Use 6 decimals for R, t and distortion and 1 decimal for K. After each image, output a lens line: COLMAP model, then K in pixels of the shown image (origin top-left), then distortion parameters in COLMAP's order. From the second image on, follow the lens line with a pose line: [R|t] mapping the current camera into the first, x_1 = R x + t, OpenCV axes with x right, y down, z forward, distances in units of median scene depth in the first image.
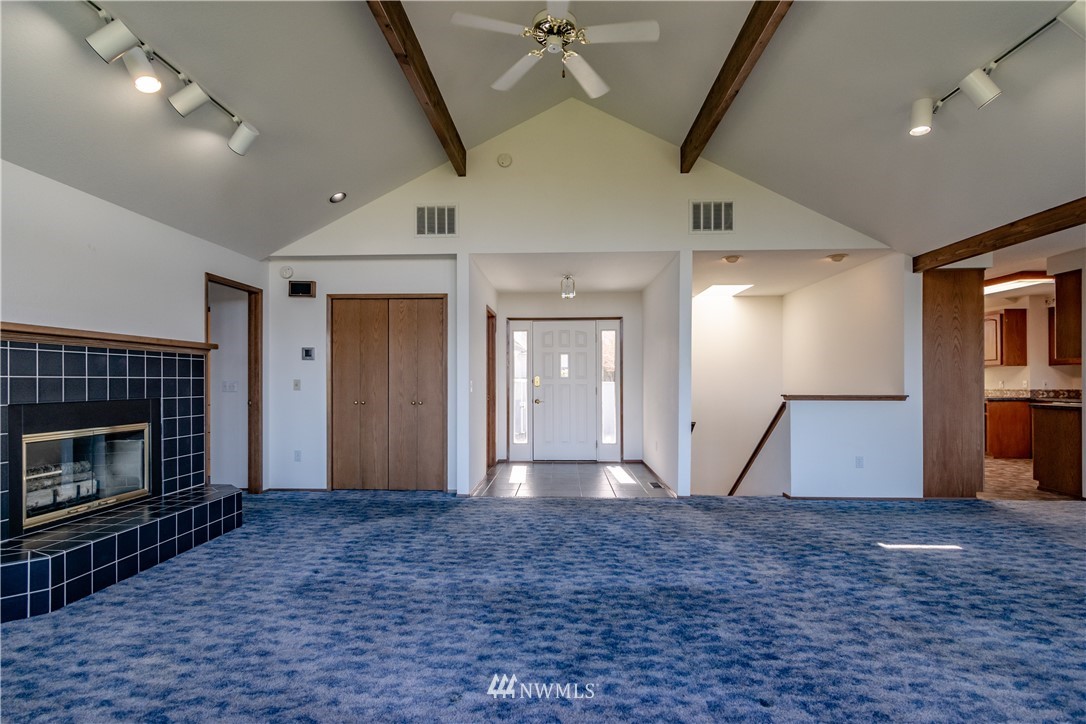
lens RADIAL K [[529.6, 0, 539.3], [0, 529.6, 384.6], [0, 0, 1]] dist [0.000438, 0.000330]
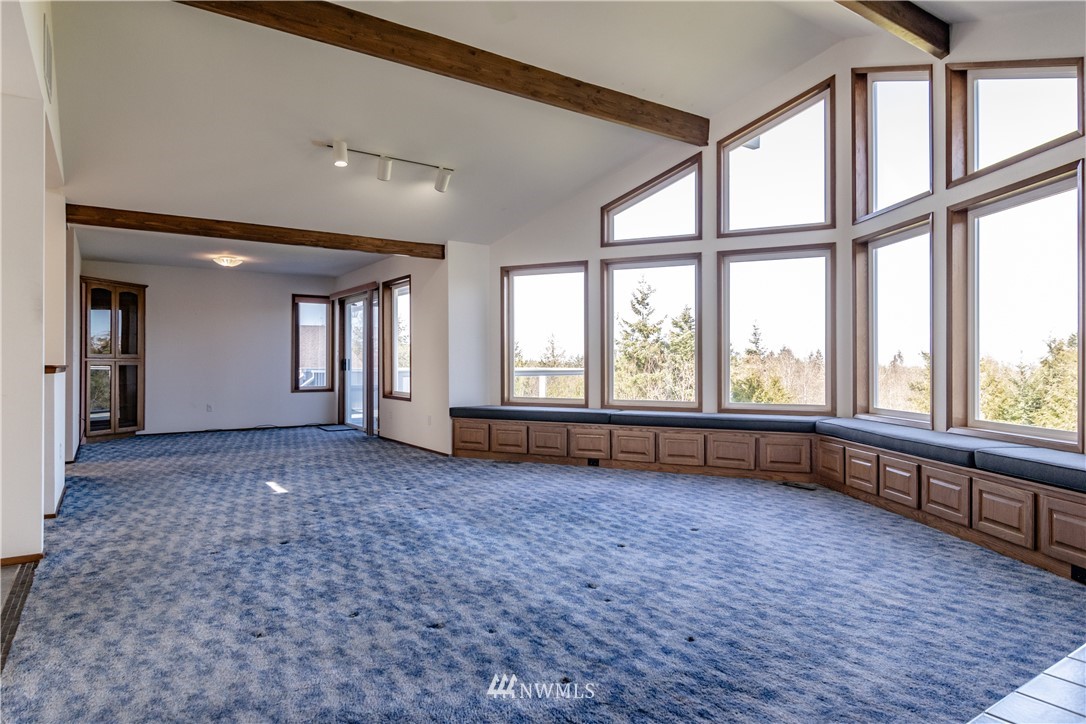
lens RADIAL K [[648.3, 0, 543.0], [0, 648.3, 362.0], [0, 0, 1]] dist [0.001718, -0.000881]
pose [[-0.601504, 0.002427, 0.798866, -0.757417], [0.006655, 0.999976, 0.001973, 0.023058], [-0.798842, 0.006503, -0.601505, 1.306037]]
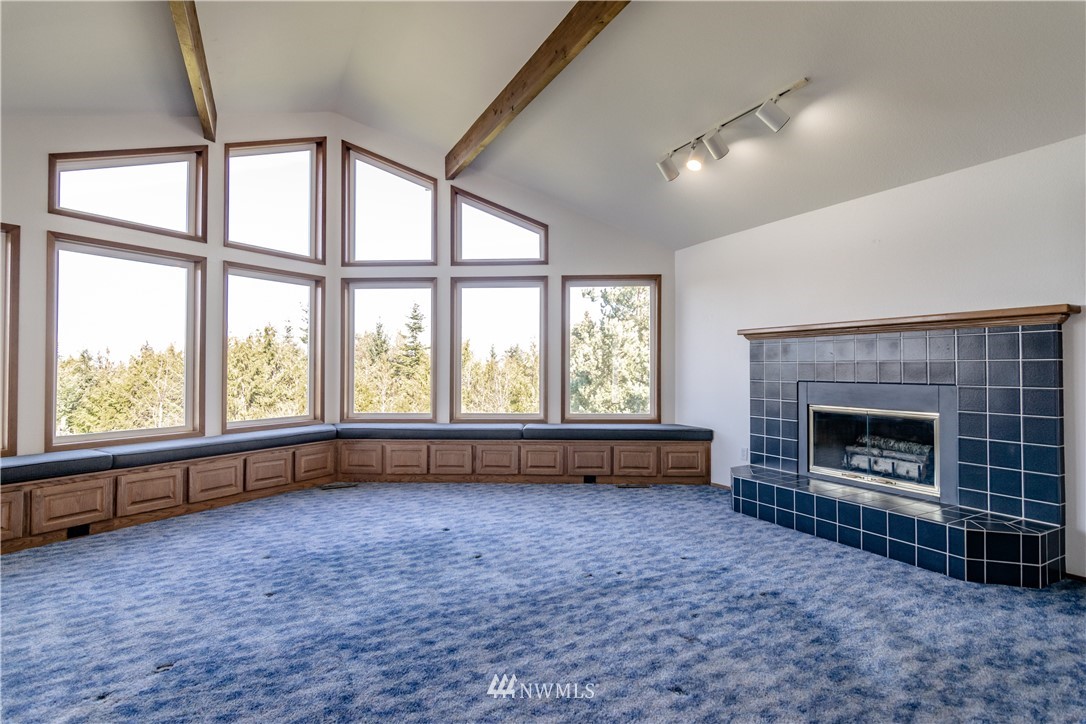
lens RADIAL K [[523.8, 0, 543.0], [0, 523.8, 362.0], [0, 0, 1]] dist [-0.002875, -0.000056]
pose [[-0.859920, -0.002655, -0.510421, 0.255125], [-0.001004, 0.999993, -0.003510, -0.008057], [0.510427, -0.002506, -0.859917, 1.403314]]
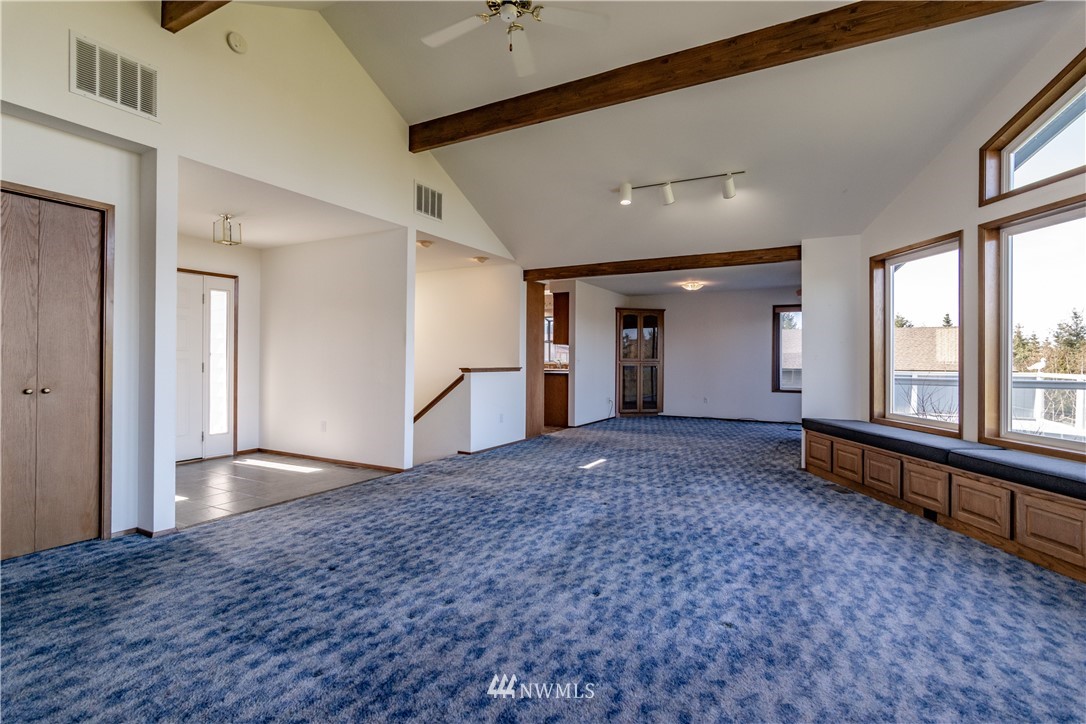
lens RADIAL K [[523.8, 0, 543.0], [0, 523.8, 362.0], [0, 0, 1]] dist [-0.002875, -0.000056]
pose [[0.444047, -0.001117, 0.896003, -0.681518], [-0.001865, 0.999996, 0.002172, 0.003786], [-0.896001, -0.002636, 0.444043, 0.422422]]
